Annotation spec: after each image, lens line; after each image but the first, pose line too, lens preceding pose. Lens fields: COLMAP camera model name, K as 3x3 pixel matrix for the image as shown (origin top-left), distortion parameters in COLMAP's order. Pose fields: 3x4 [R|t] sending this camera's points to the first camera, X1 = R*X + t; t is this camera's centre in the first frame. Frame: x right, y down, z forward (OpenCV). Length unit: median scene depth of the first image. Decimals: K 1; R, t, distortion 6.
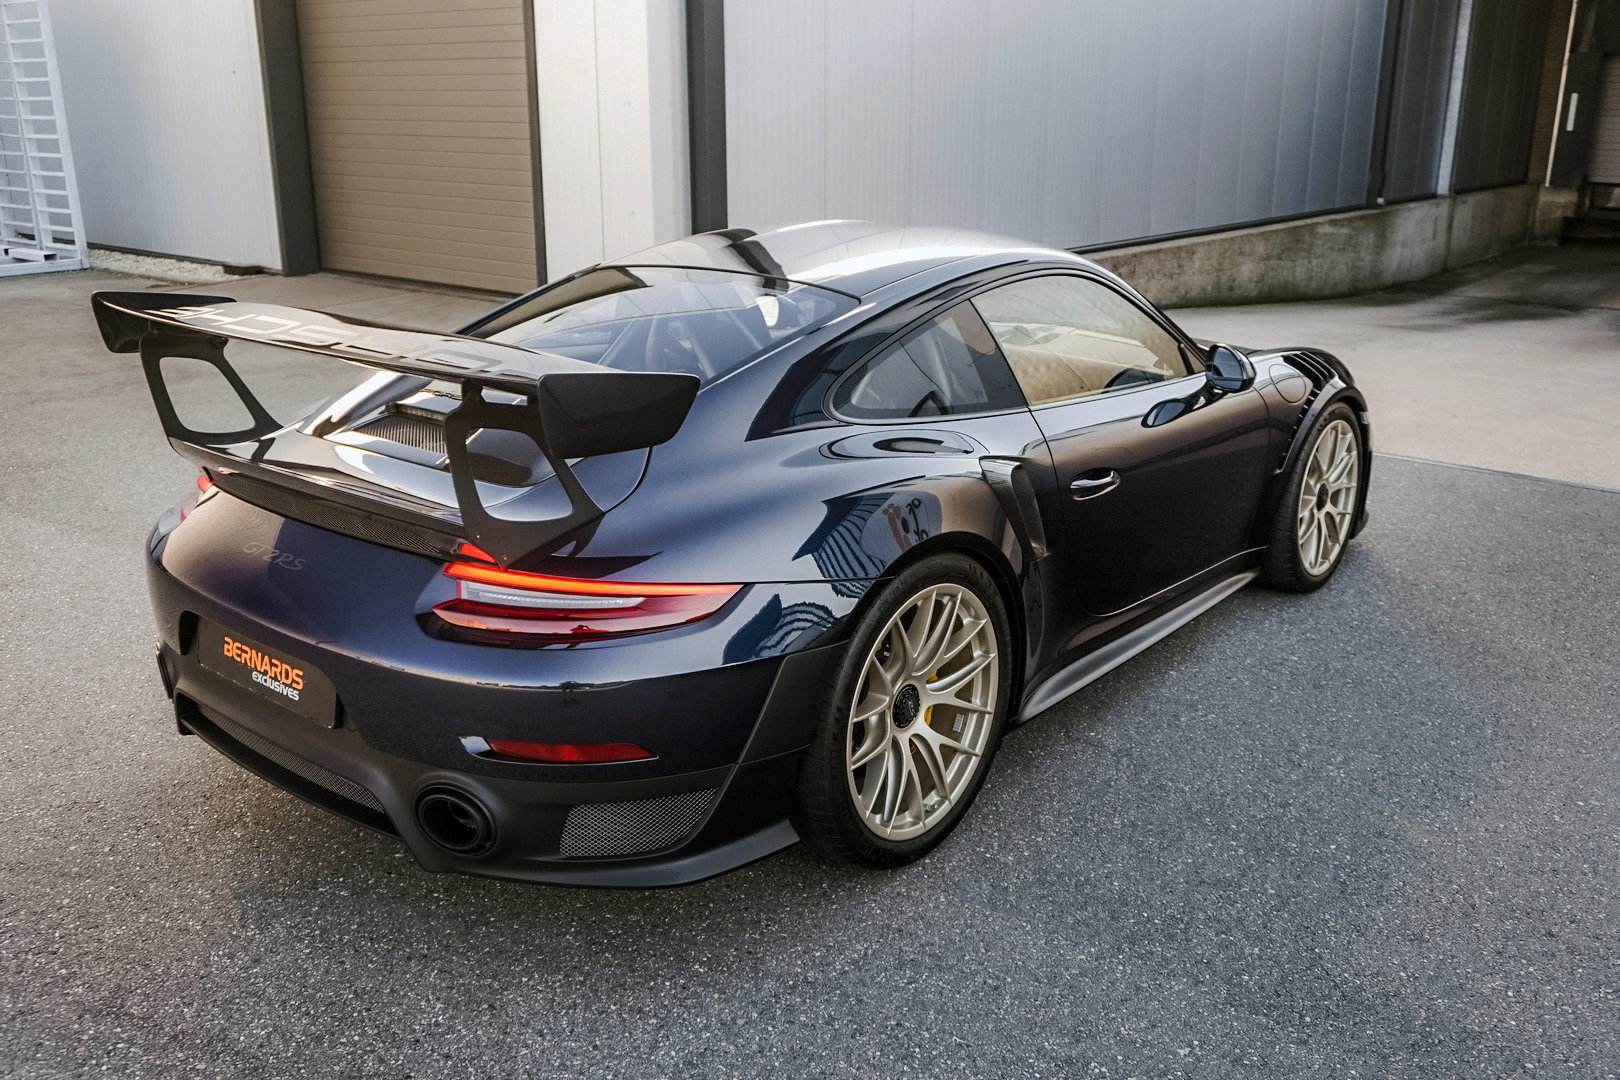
lens RADIAL K [[1459.0, 0, 807.7], [0, 1459.0, 526.0], [0, 0, 1]] dist [0.025765, -0.009247]
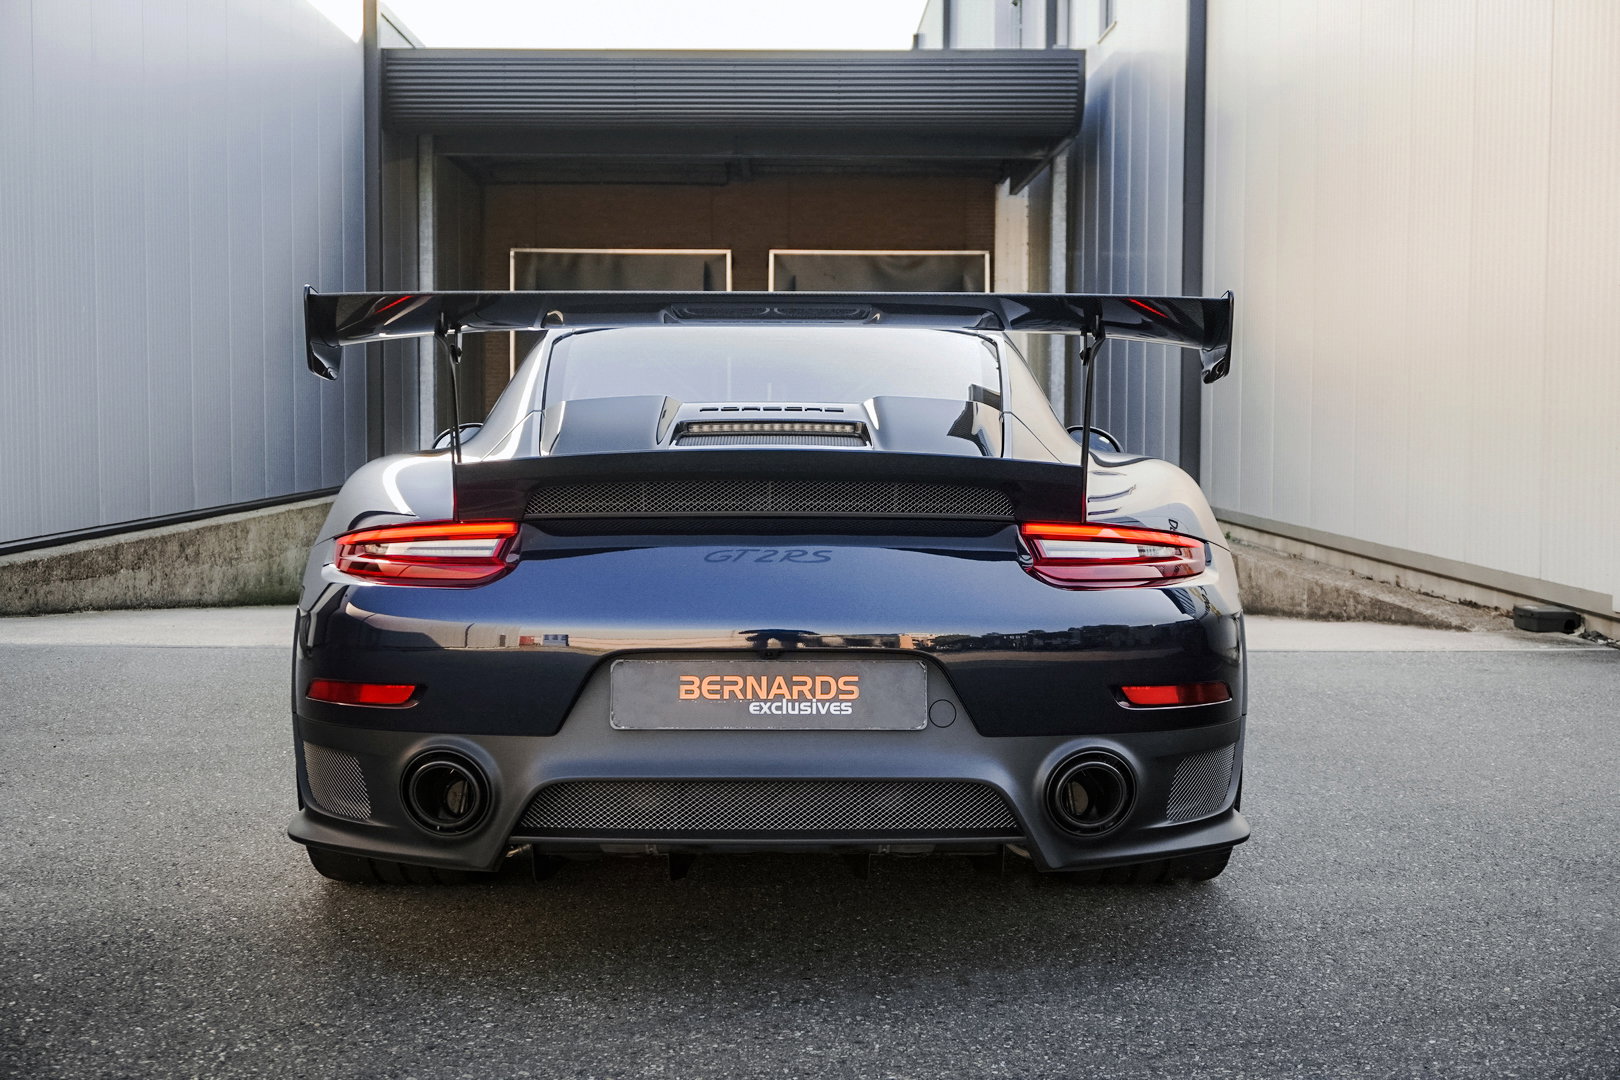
lens RADIAL K [[2106.7, 0, 806.6], [0, 2106.7, 590.6], [0, 0, 1]] dist [-0.011811, 0.000000]
pose [[0.780890, -0.060534, 0.621729, -0.260244], [0.179486, 0.975067, -0.130497, 0.047472], [-0.598328, 0.213496, 0.772285, 0.015662]]
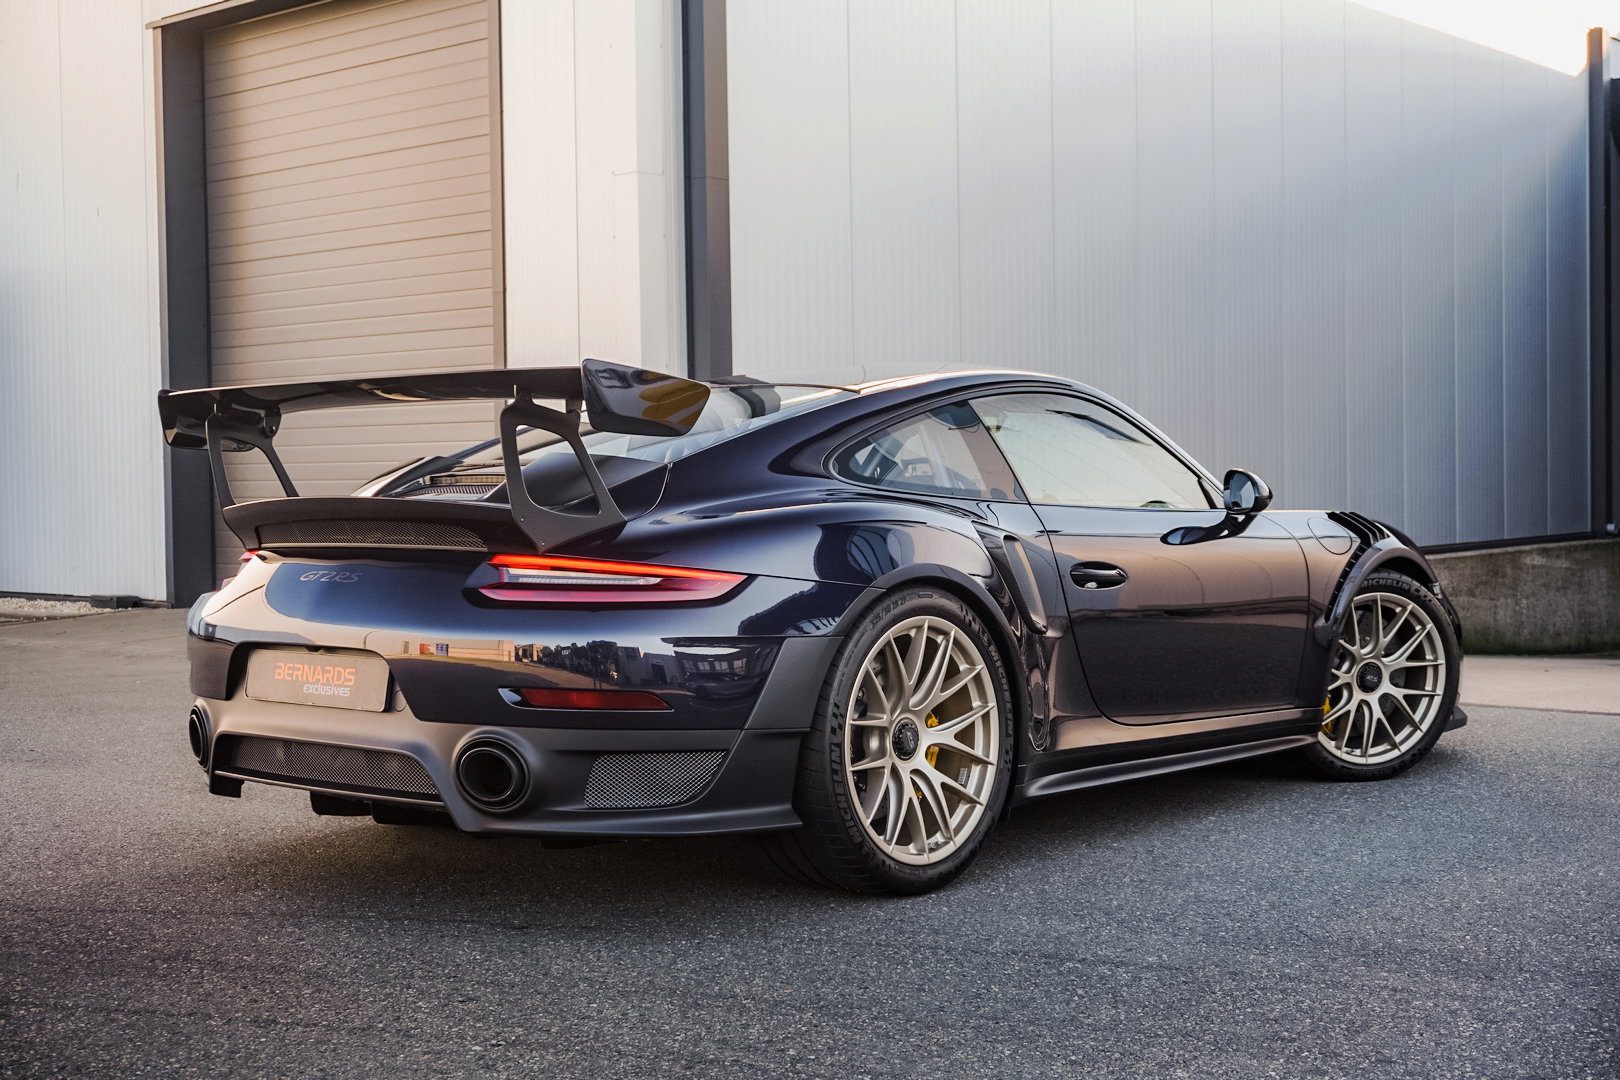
lens RADIAL K [[2197.2, 0, 811.0], [0, 2197.2, 556.5], [0, 0, 1]] dist [-0.010396, 0.000000]
pose [[0.999579, -0.024676, -0.015268, 0.007001], [0.020228, 0.969804, -0.243044, 0.100017], [0.020805, 0.242633, 0.969895, -0.148130]]
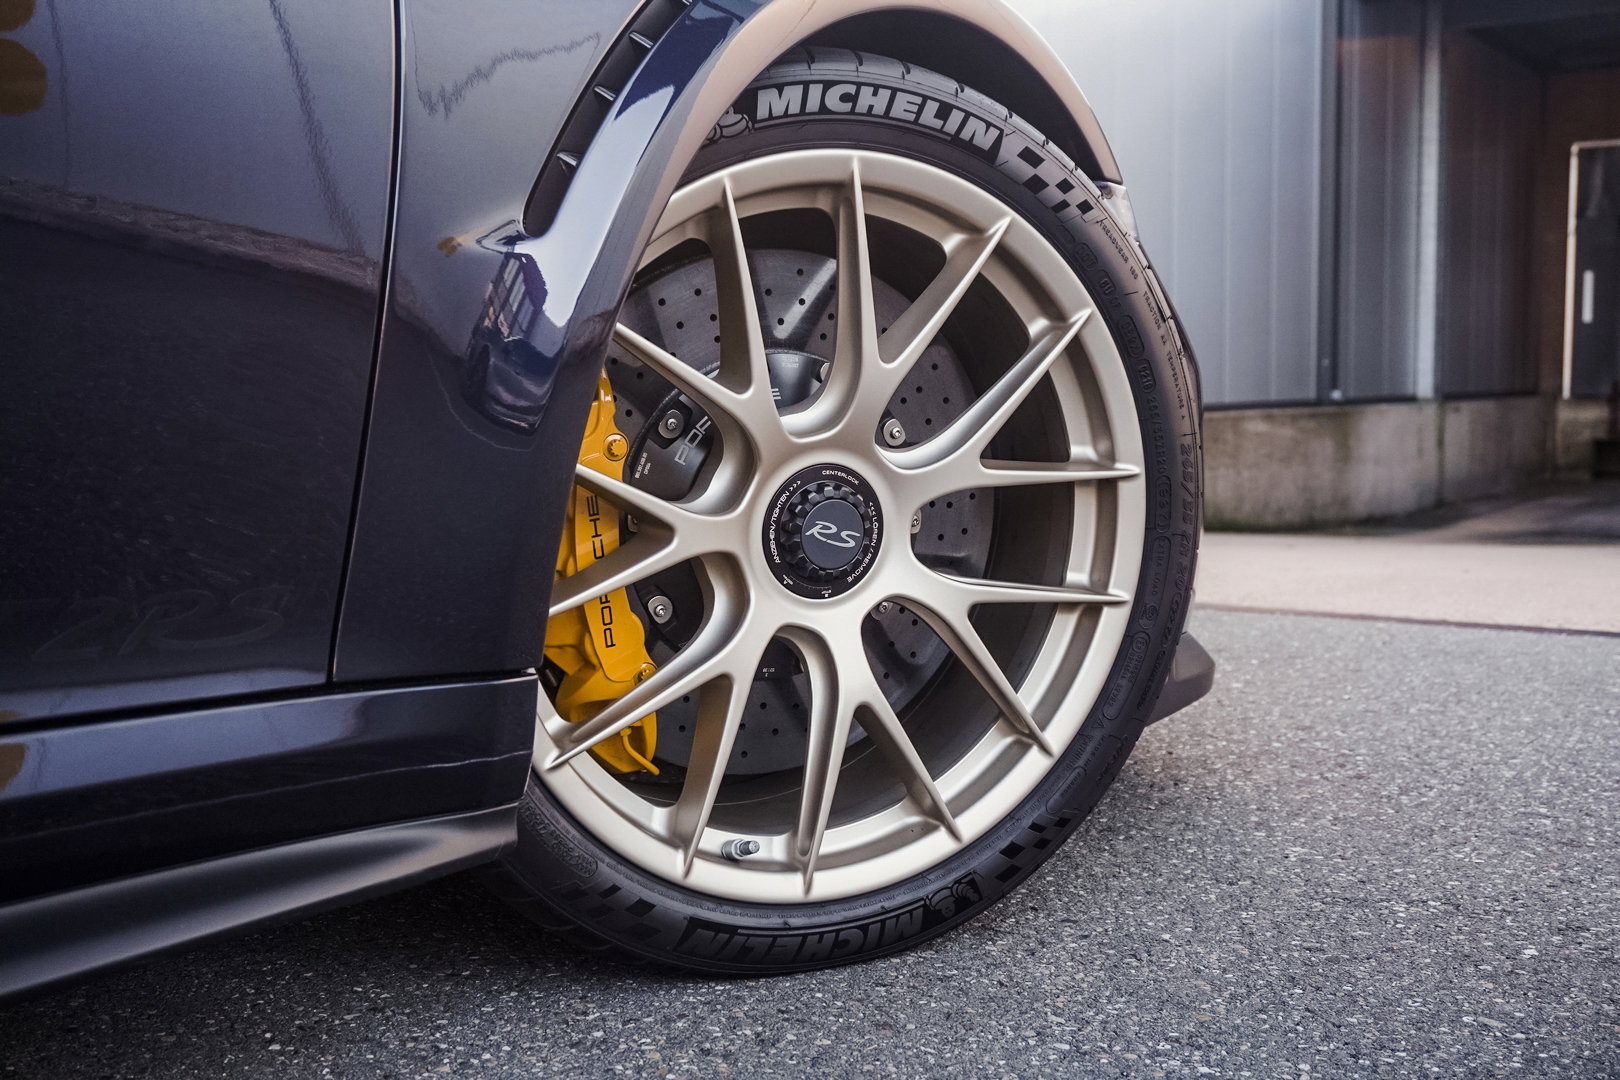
lens RADIAL K [[1912.3, 0, 799.5], [0, 1912.3, 546.6], [0, 0, 1]] dist [0.020485, 0.000000]
pose [[0.996629, -0.022837, 0.078801, 0.132545], [0.037753, 0.980402, -0.193358, 0.017625], [-0.072841, 0.195681, 0.977959, 0.305081]]
